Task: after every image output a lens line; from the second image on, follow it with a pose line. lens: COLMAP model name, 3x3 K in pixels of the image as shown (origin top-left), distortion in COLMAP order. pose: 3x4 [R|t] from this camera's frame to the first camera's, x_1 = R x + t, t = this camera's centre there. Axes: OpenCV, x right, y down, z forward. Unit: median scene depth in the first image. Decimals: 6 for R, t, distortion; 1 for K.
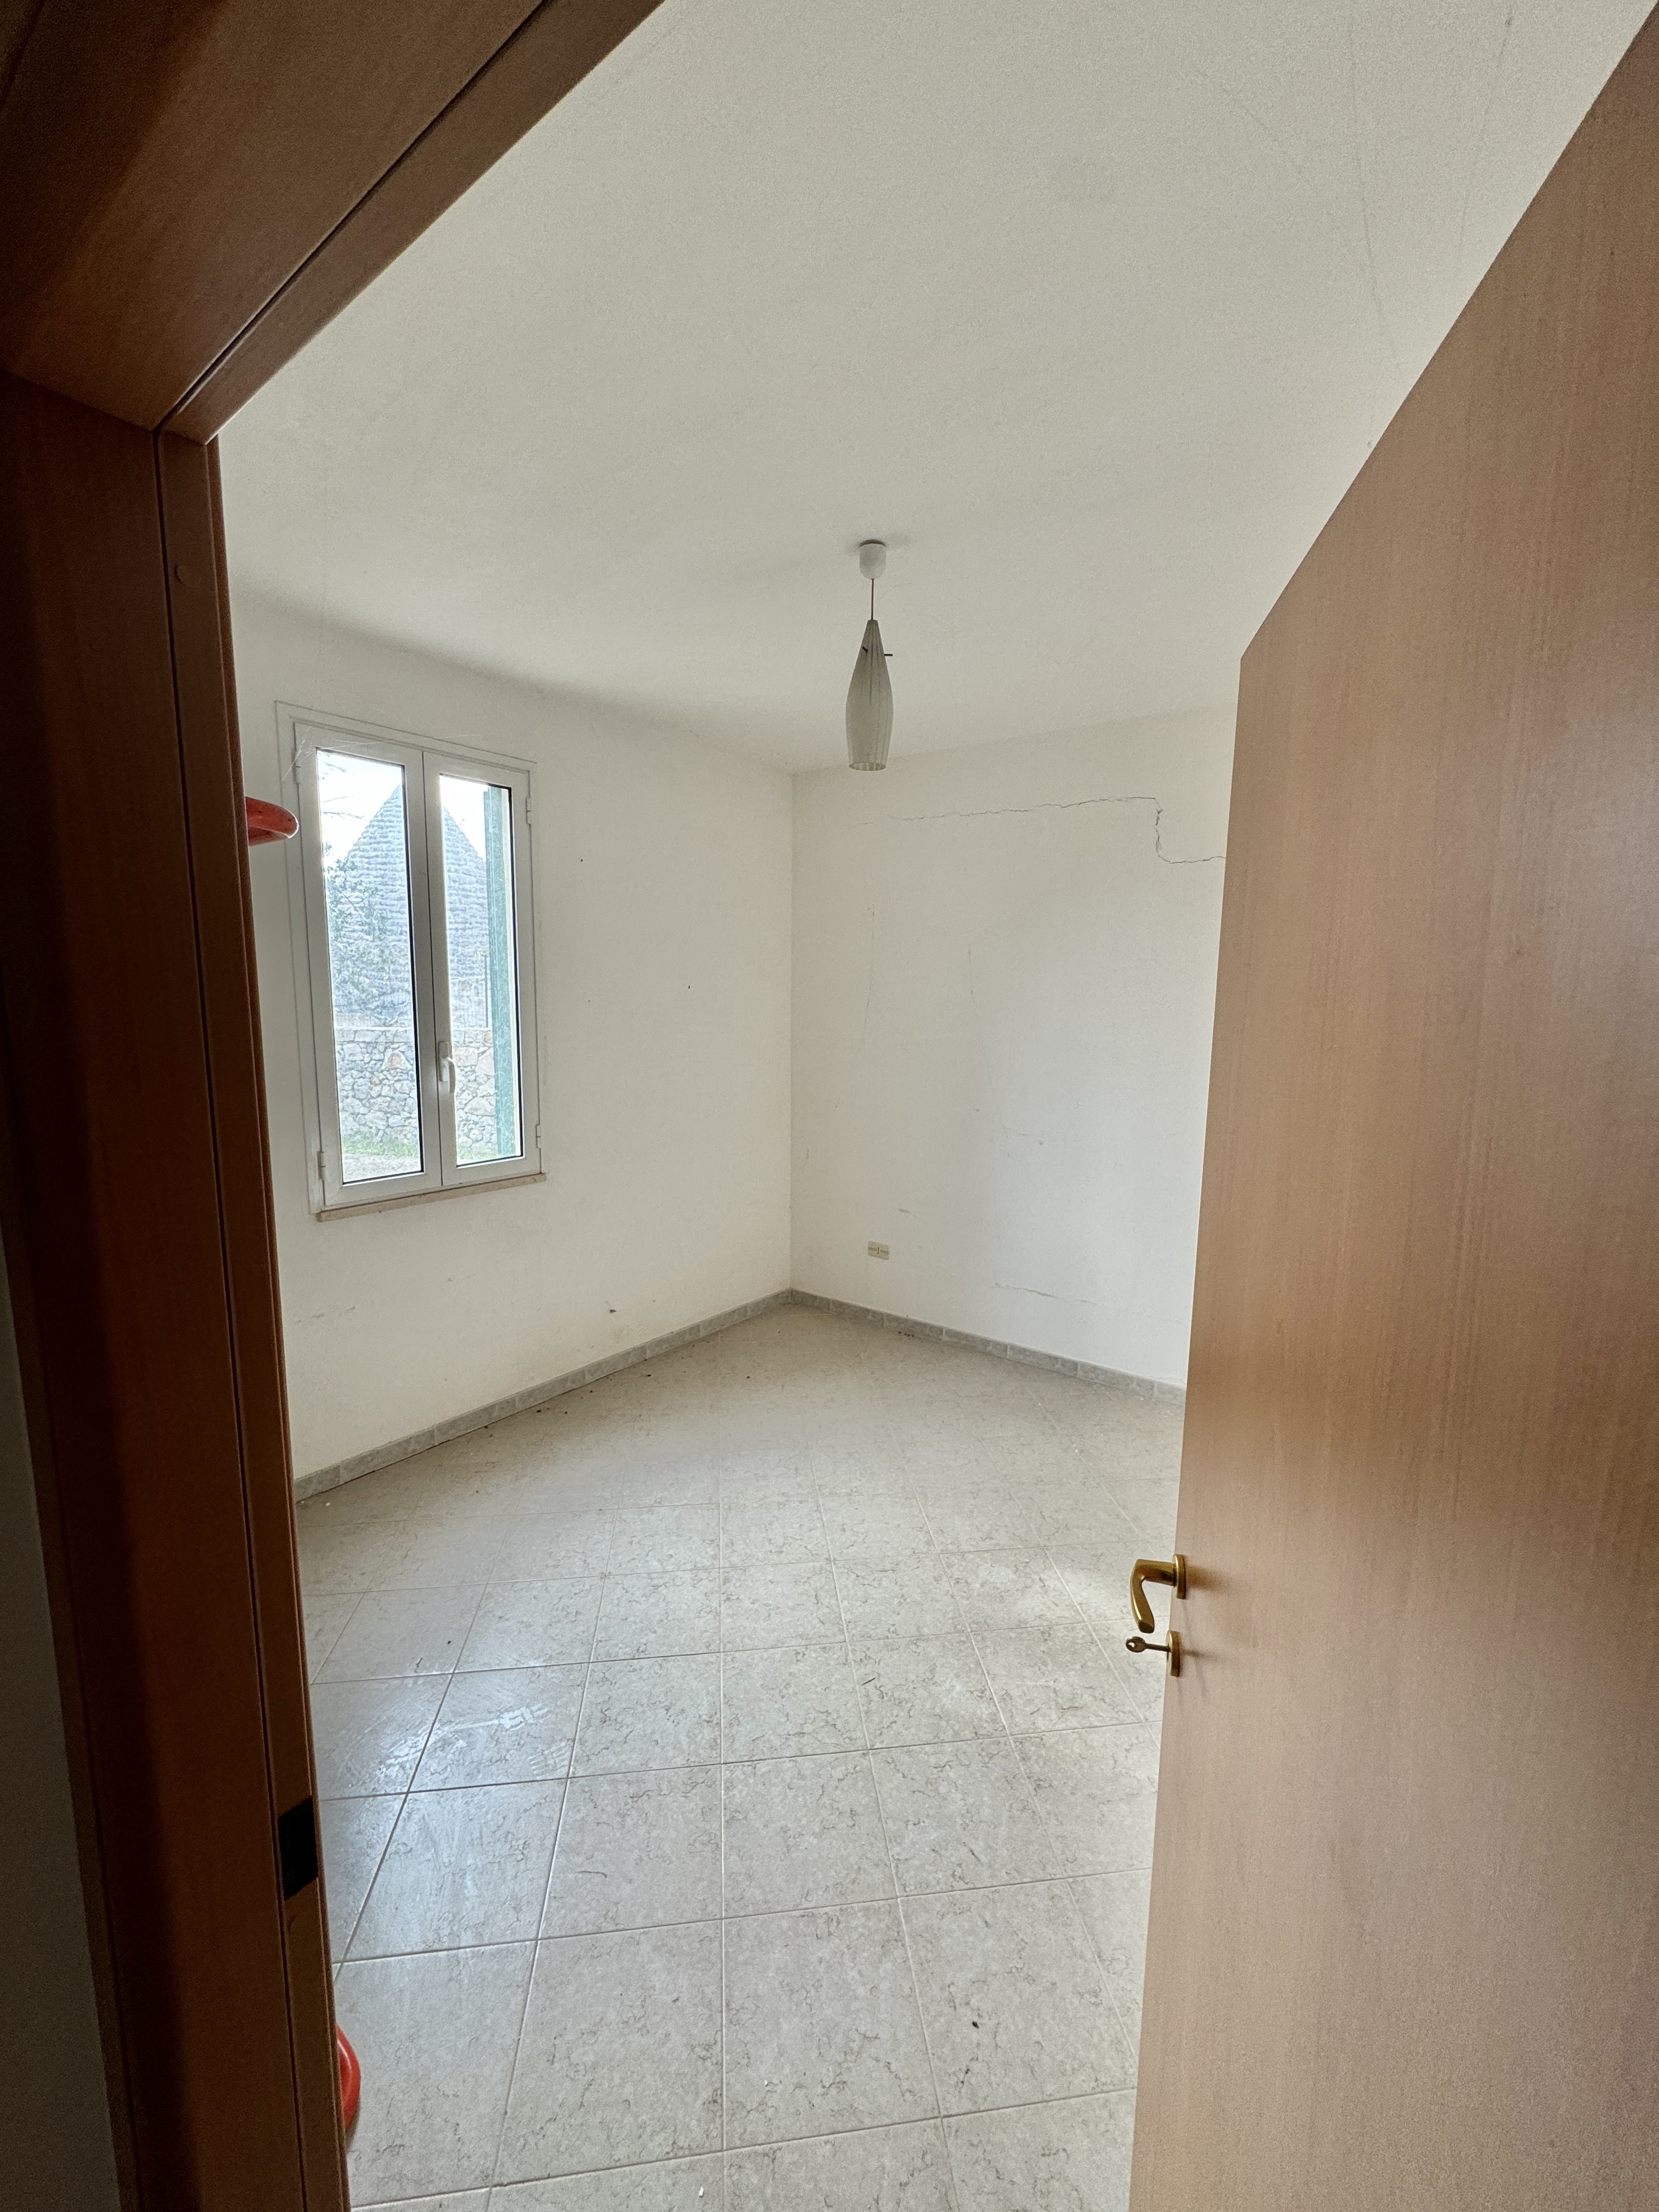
lens RADIAL K [[878.2, 0, 832.7], [0, 878.2, 1108.9], [0, 0, 1]] dist [-0.002286, -0.000093]
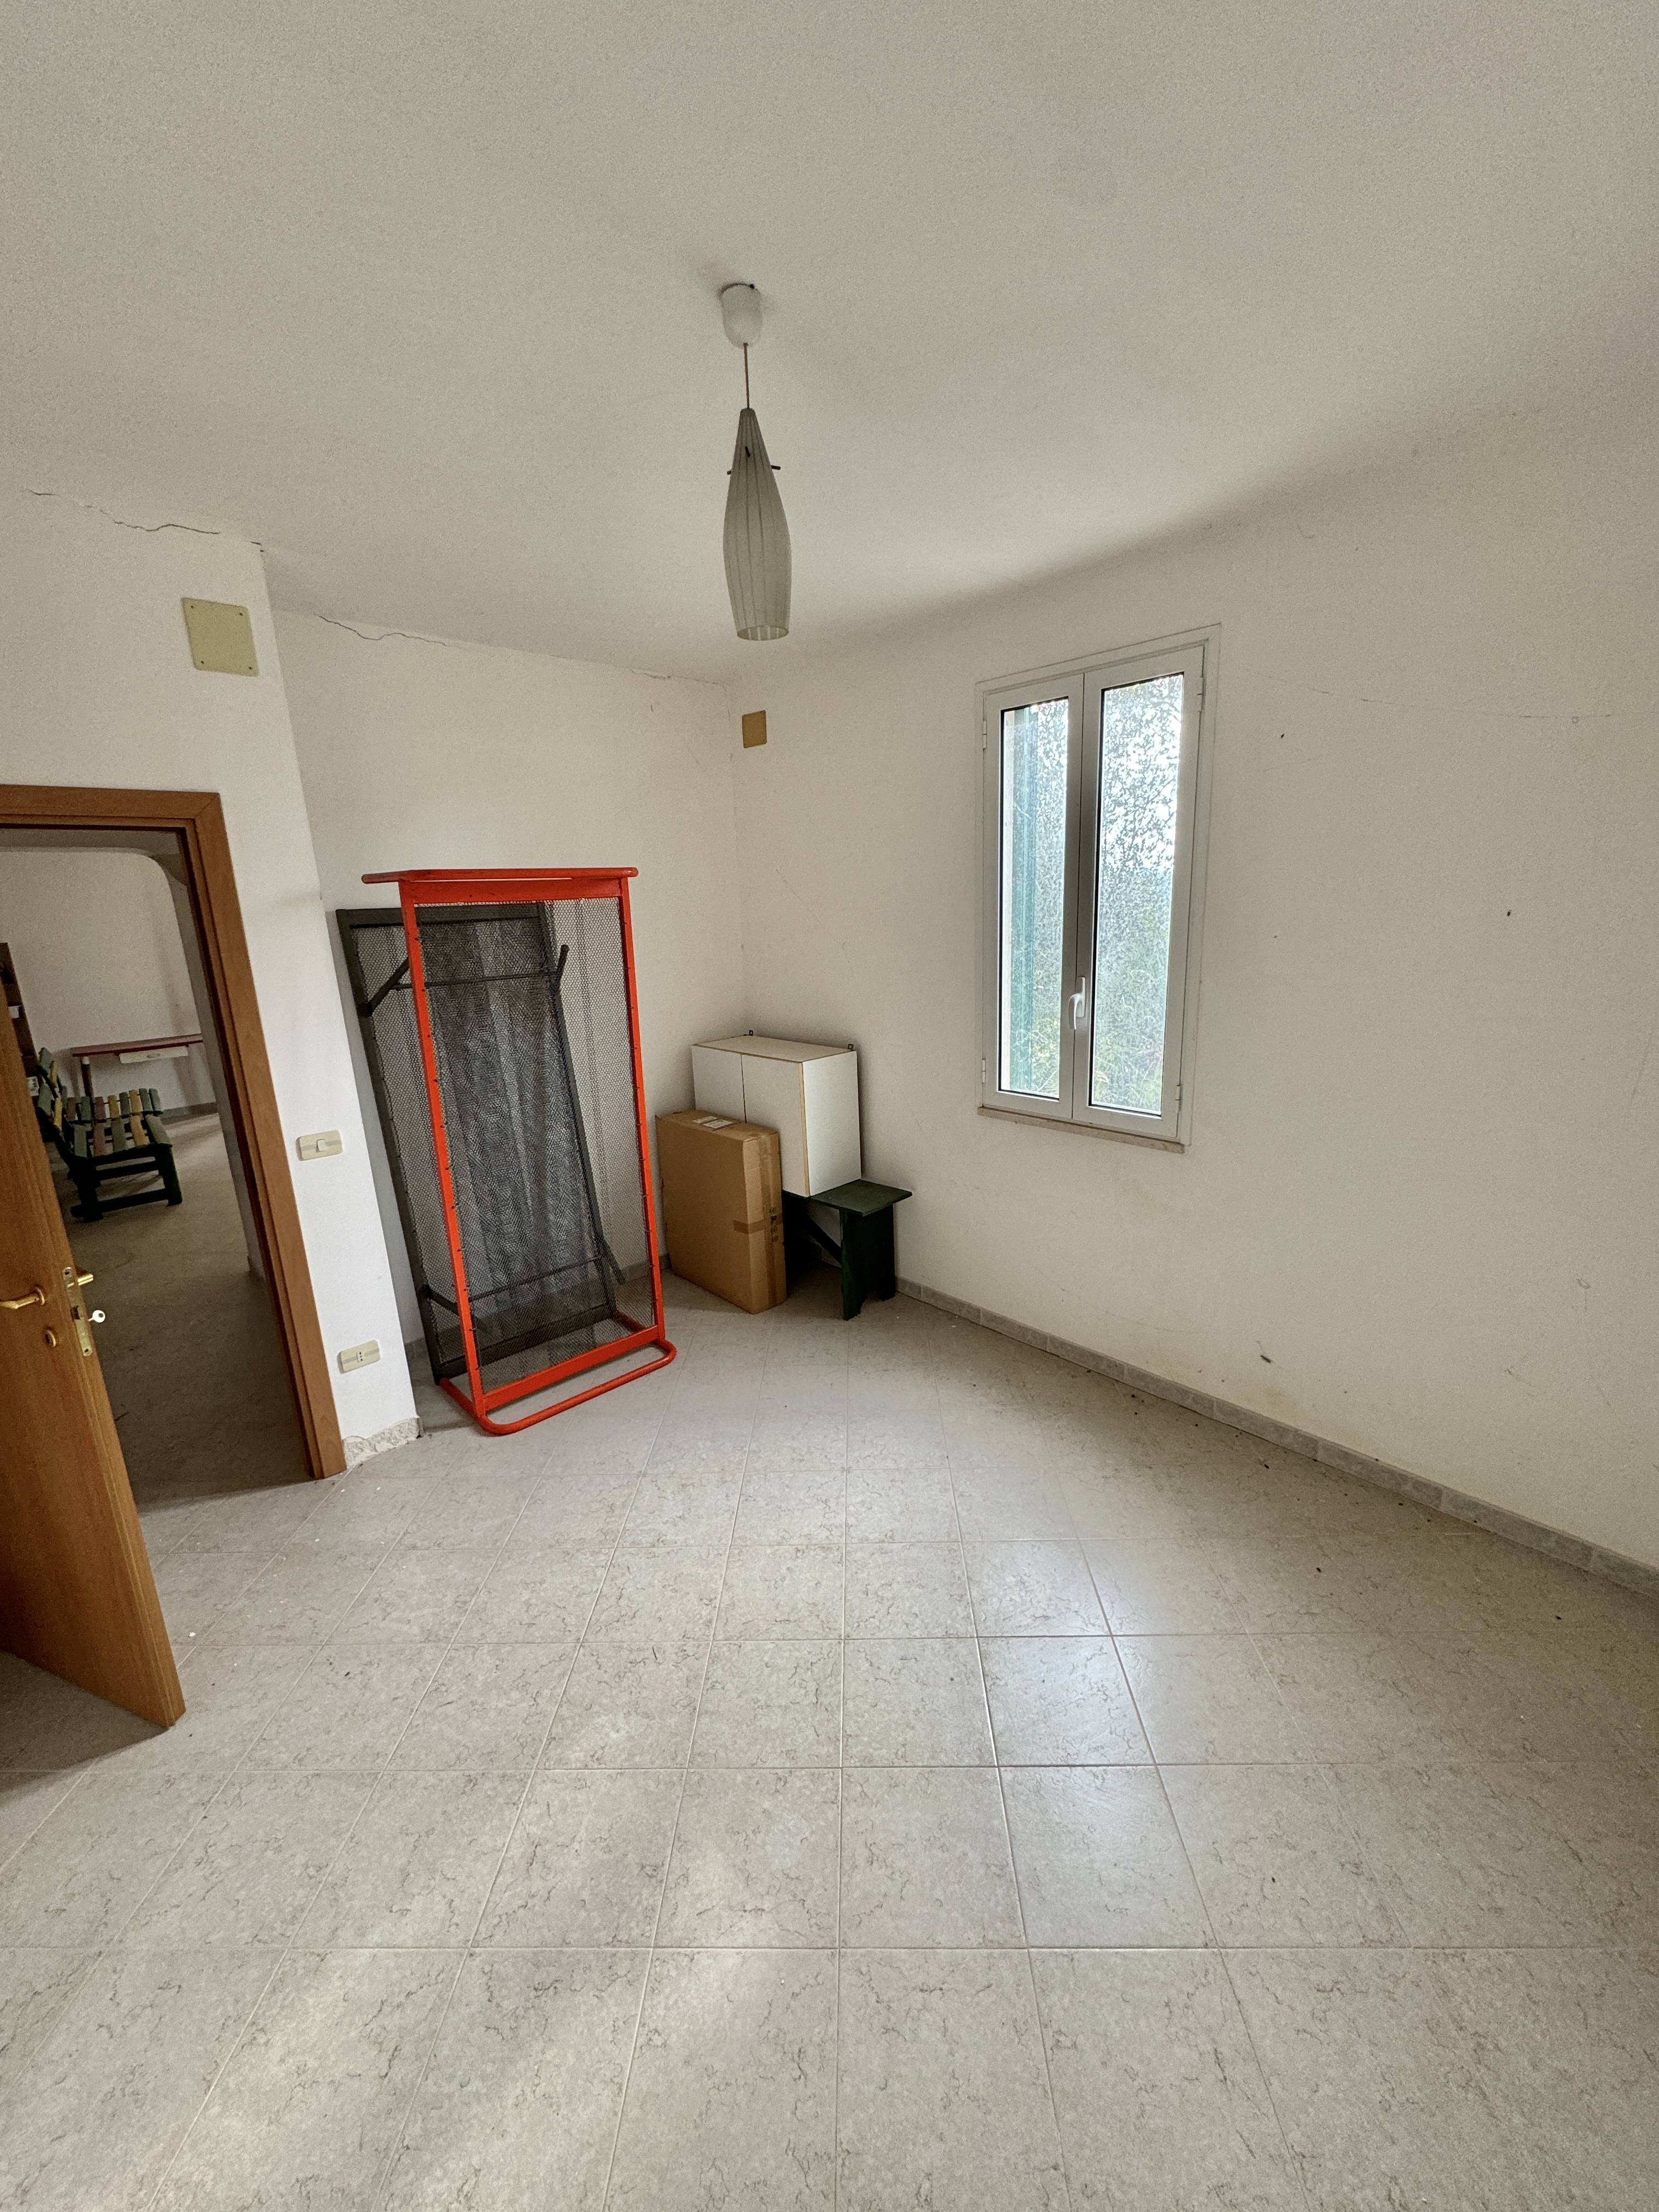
lens RADIAL K [[878.2, 0, 832.7], [0, 878.2, 1108.9], [0, 0, 1]] dist [-0.002286, -0.000093]
pose [[-0.152201, 0.224121, -0.962603, 0.708212], [-0.102679, 0.965094, 0.240936, -0.172972], [0.983002, 0.135510, -0.123876, 1.058589]]
